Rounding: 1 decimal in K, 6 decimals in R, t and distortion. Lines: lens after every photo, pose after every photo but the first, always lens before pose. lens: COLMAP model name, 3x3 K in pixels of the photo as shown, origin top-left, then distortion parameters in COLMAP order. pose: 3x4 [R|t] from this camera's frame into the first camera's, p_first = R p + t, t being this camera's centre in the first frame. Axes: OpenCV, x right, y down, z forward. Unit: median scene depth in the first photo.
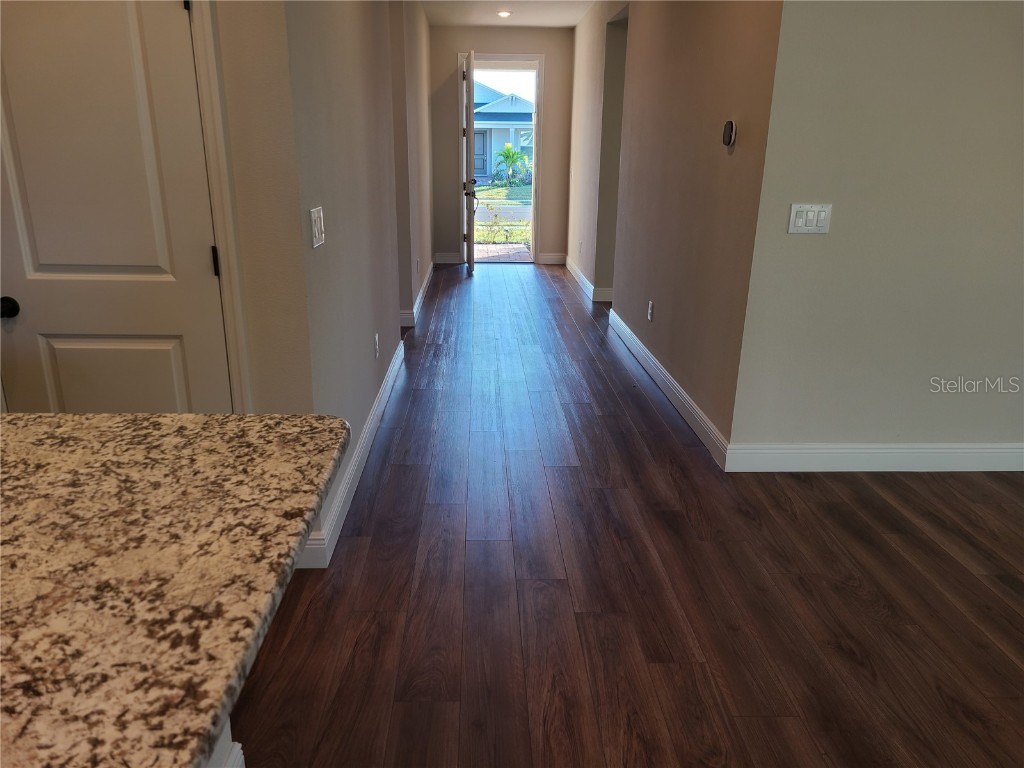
lens RADIAL K [[765.8, 0, 508.7], [0, 765.8, 388.1], [0, 0, 1]] dist [0.029383, -0.004937]
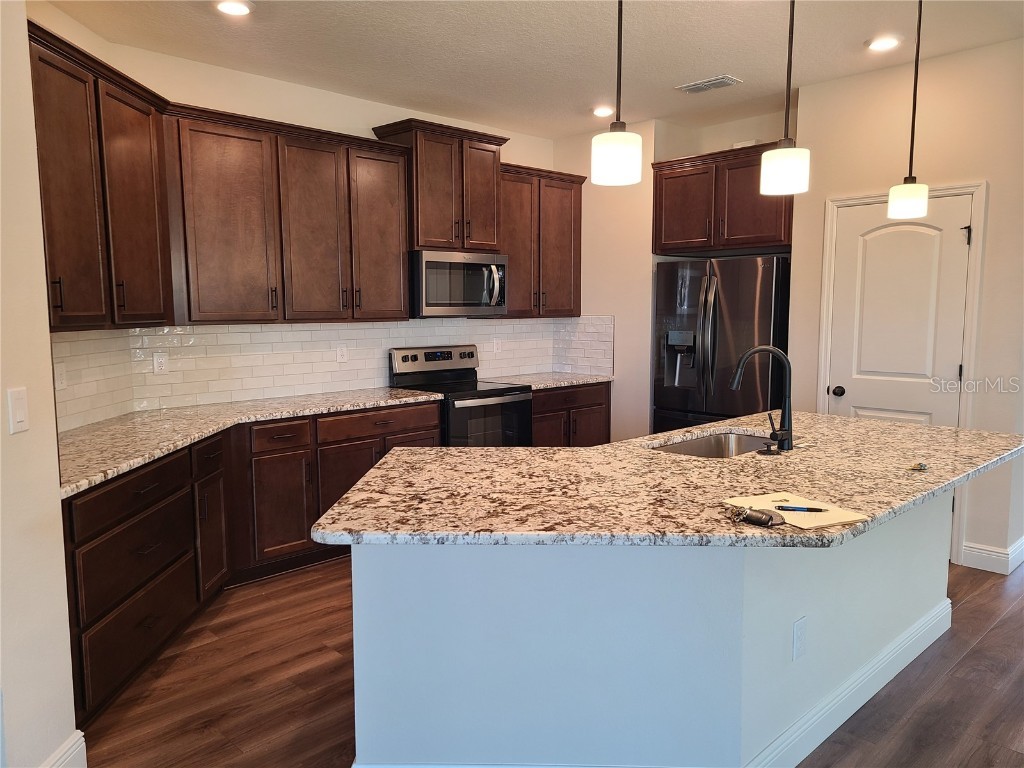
lens RADIAL K [[765.8, 0, 507.2], [0, 765.8, 393.1], [0, 0, 1]] dist [0.029383, -0.004937]
pose [[0.677644, 0.068723, -0.732172, 0.226940], [-0.204936, 0.973830, -0.098268, 0.273810], [0.706257, 0.216639, 0.673994, -0.950872]]
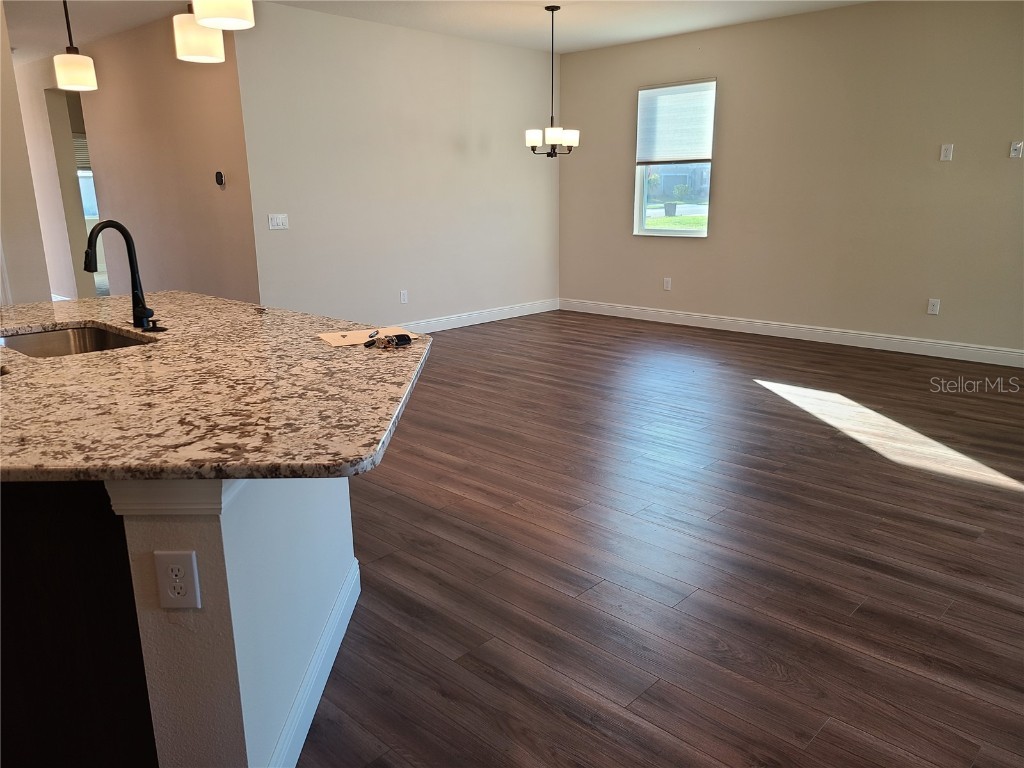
lens RADIAL K [[765.8, 0, 511.6], [0, 765.8, 381.6], [0, 0, 1]] dist [0.029383, -0.004937]
pose [[0.709842, -0.191979, 0.677694, -0.806091], [0.225624, 0.973416, 0.039425, 0.317738], [-0.667247, 0.124918, 0.734287, -1.059899]]
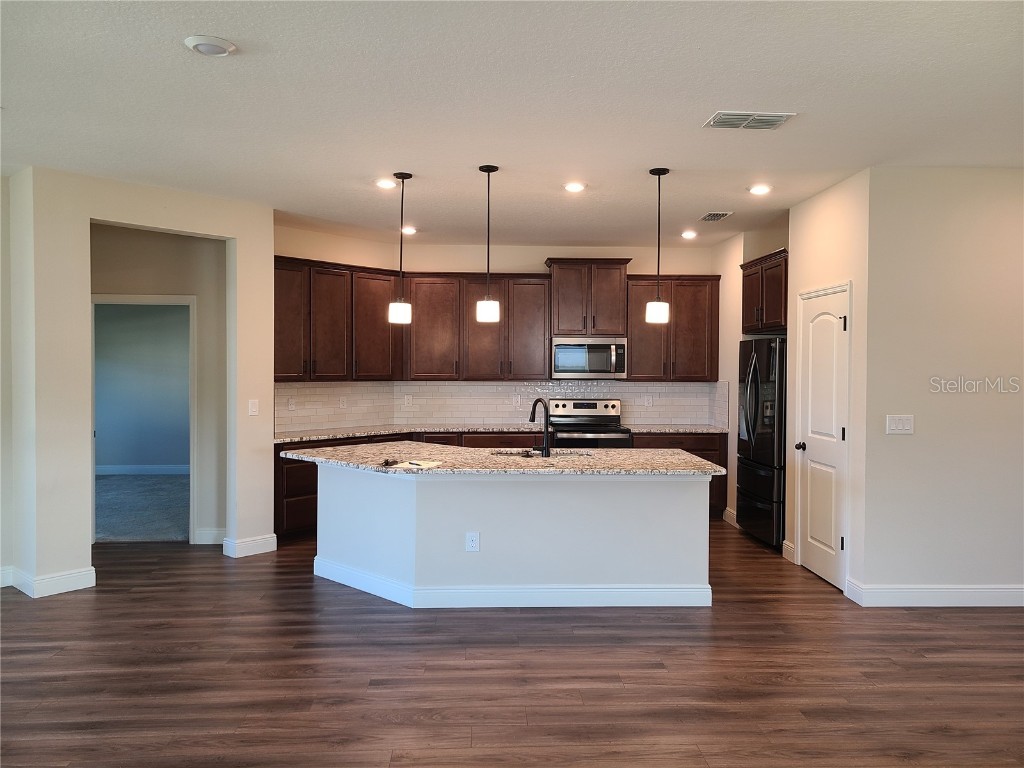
lens RADIAL K [[765.8, 0, 516.3], [0, 765.8, 382.5], [0, 0, 1]] dist [0.029383, -0.004937]
pose [[0.018645, 0.009180, -0.999784, 1.791821], [-0.300487, 0.953781, 0.003154, -0.034726], [0.953604, 0.300363, 0.020542, 0.032752]]
